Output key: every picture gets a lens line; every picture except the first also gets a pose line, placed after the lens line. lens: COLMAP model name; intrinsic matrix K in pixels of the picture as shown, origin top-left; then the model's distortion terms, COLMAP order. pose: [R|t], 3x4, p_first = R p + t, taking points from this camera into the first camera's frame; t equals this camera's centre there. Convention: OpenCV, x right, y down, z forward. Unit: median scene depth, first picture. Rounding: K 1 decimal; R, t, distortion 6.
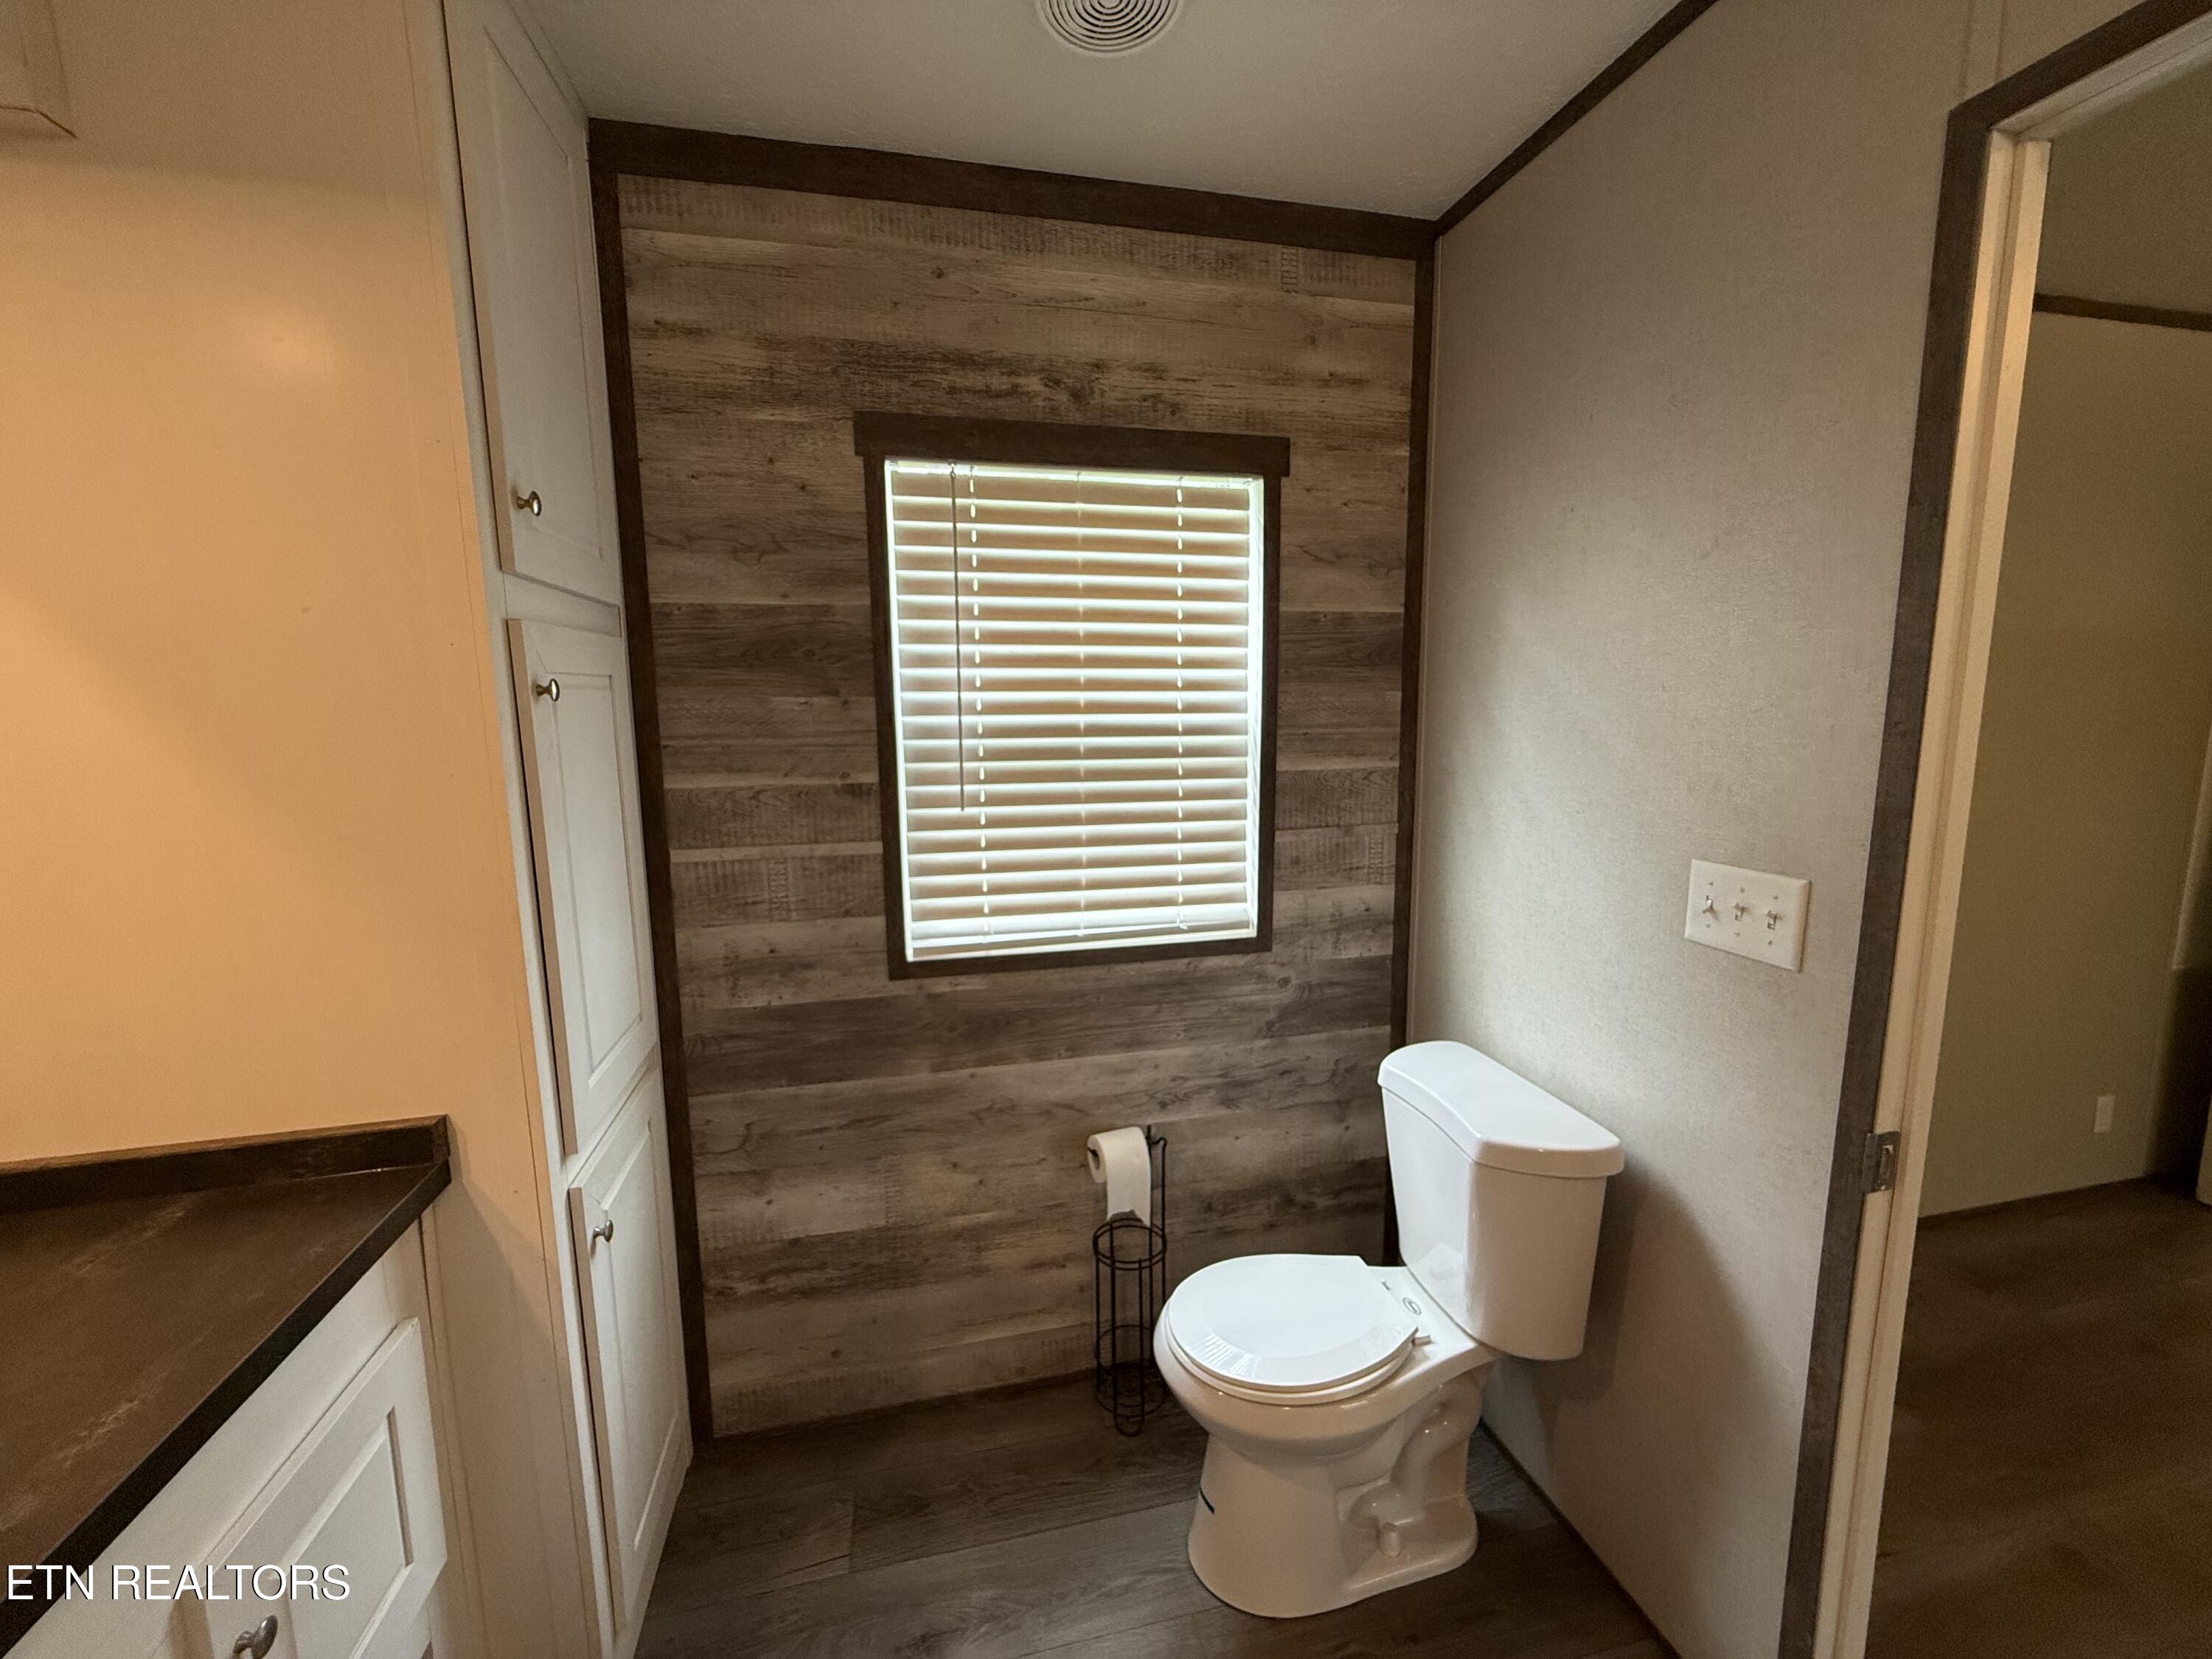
lens RADIAL K [[883.9, 0, 1102.2], [0, 883.9, 833.3], [0, 0, 1]] dist [-0.000002, -0.000126]
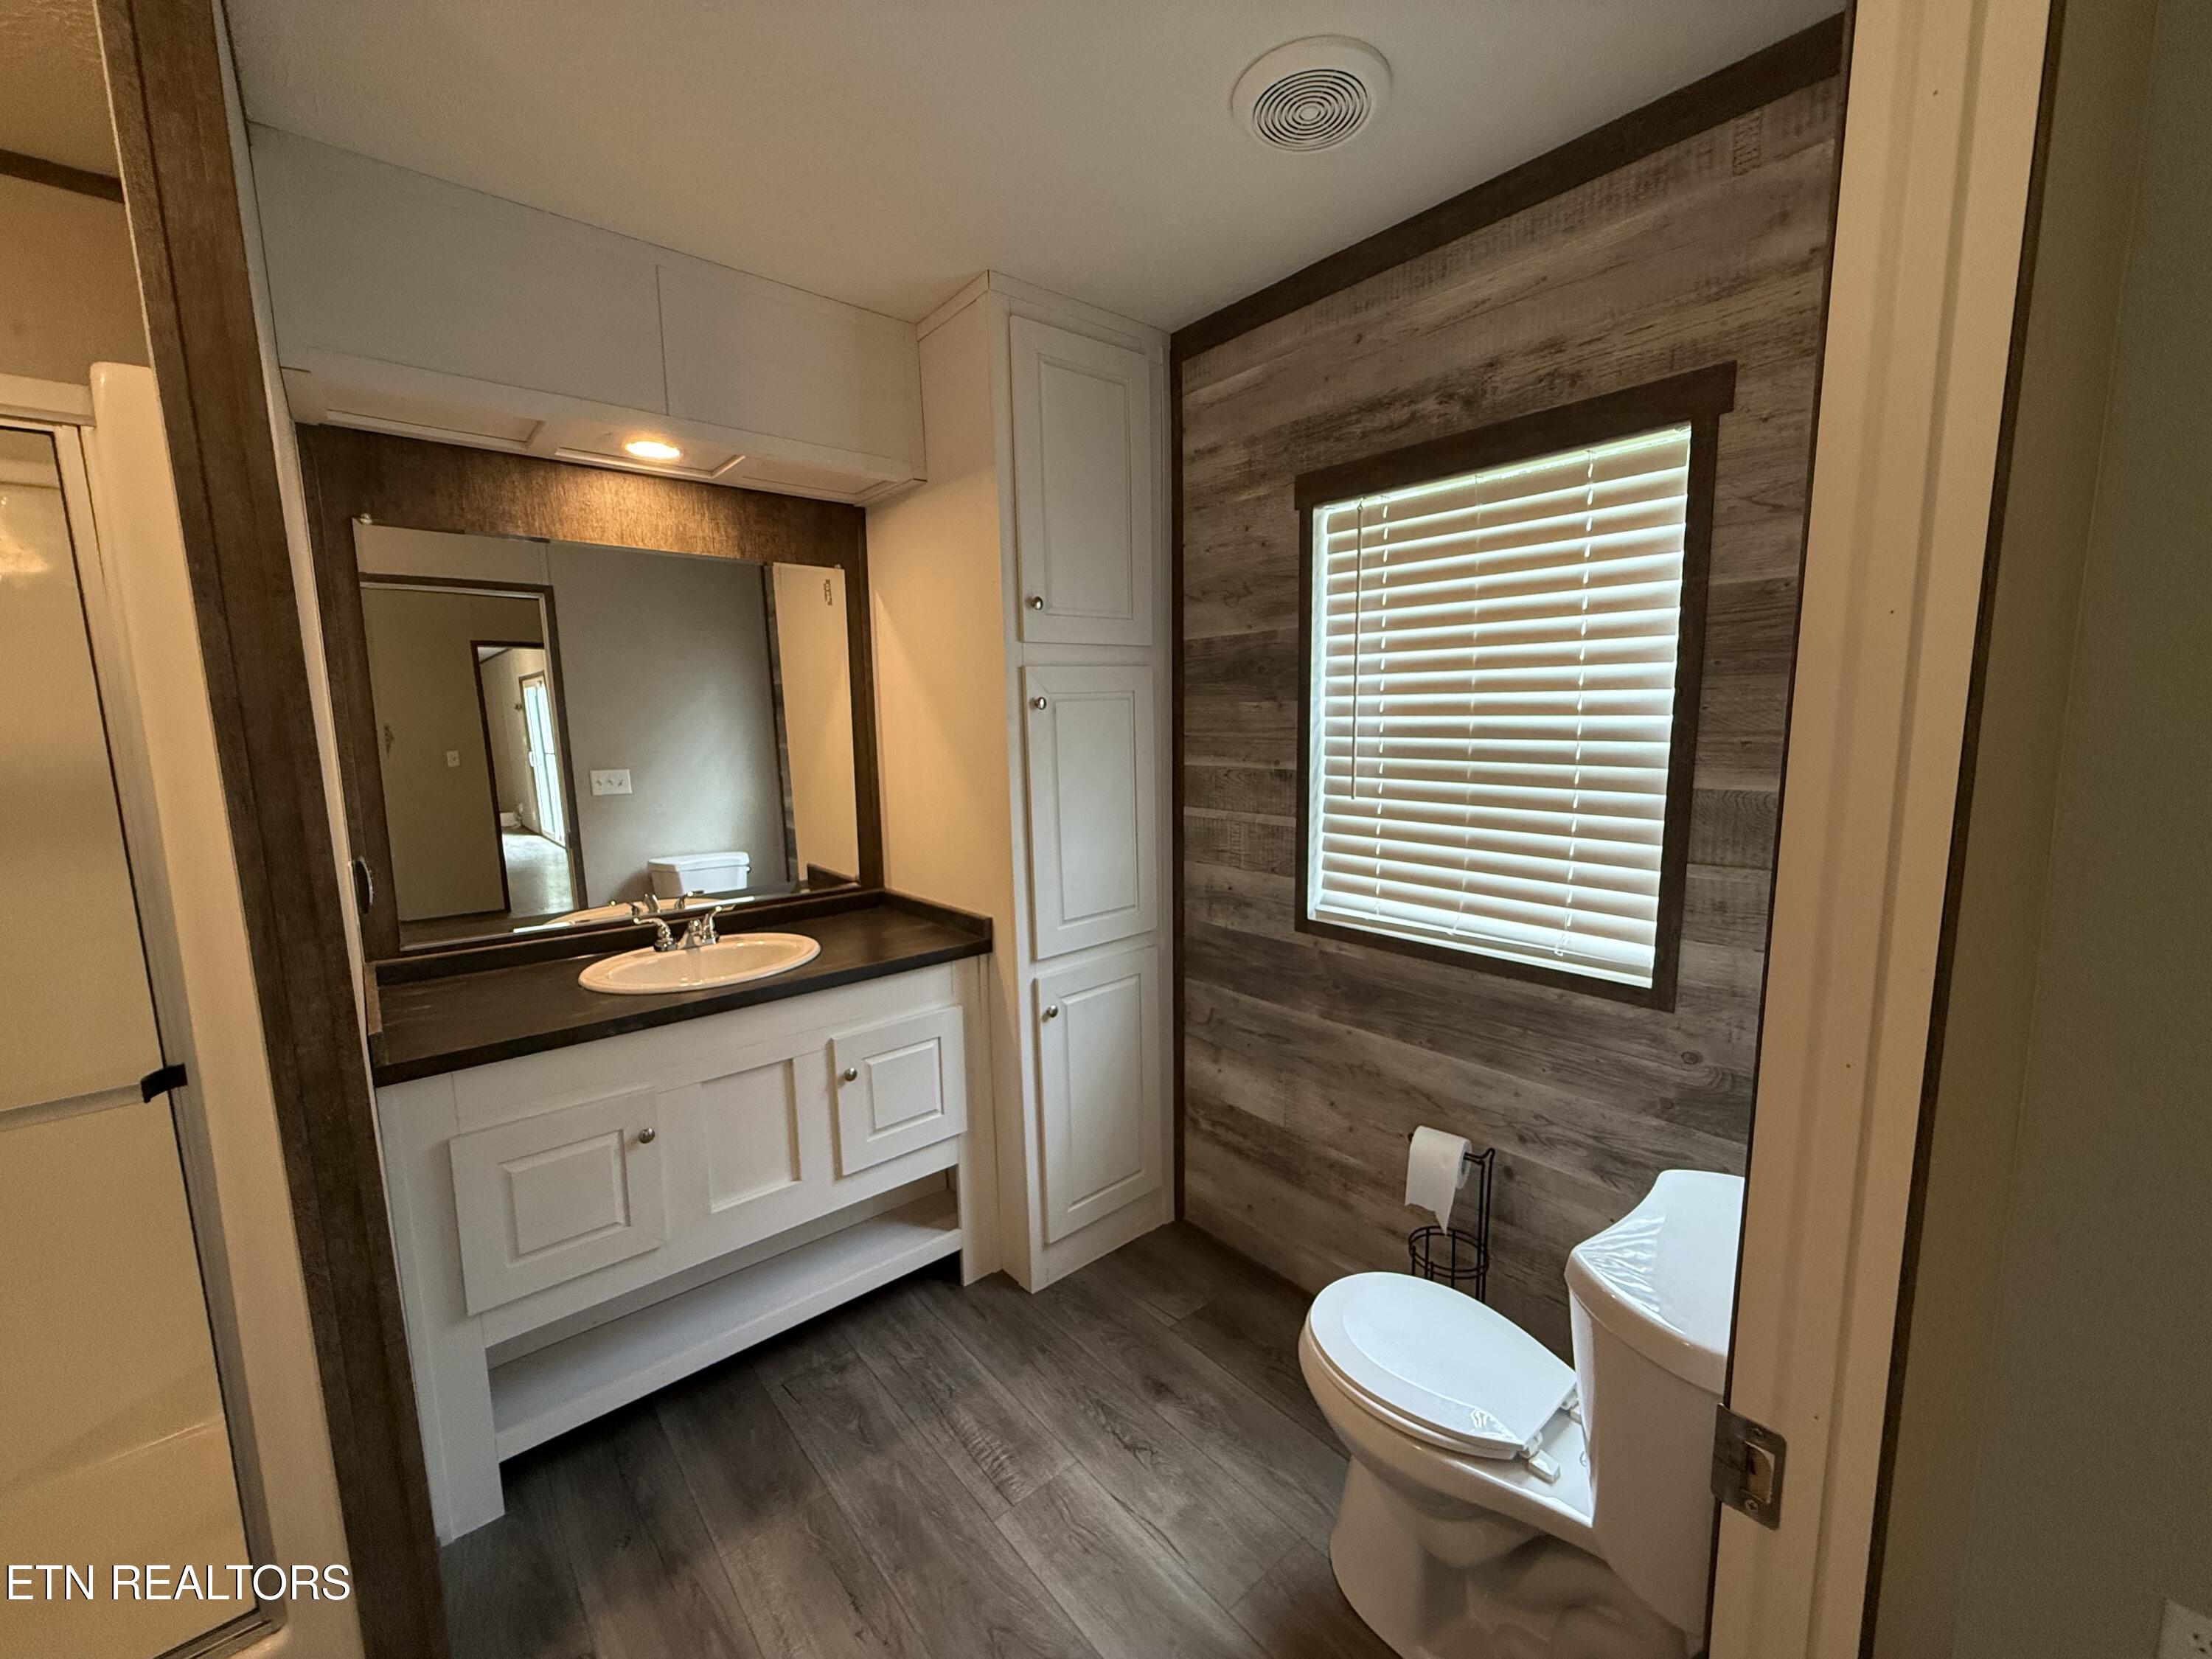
lens RADIAL K [[883.9, 0, 1102.2], [0, 883.9, 833.3], [0, 0, 1]] dist [-0.000002, -0.000126]
pose [[0.459475, 0.124104, -0.879478, 0.706720], [-0.112115, 0.990374, 0.081180, -0.038422], [0.881086, 0.061303, 0.468966, 0.176342]]
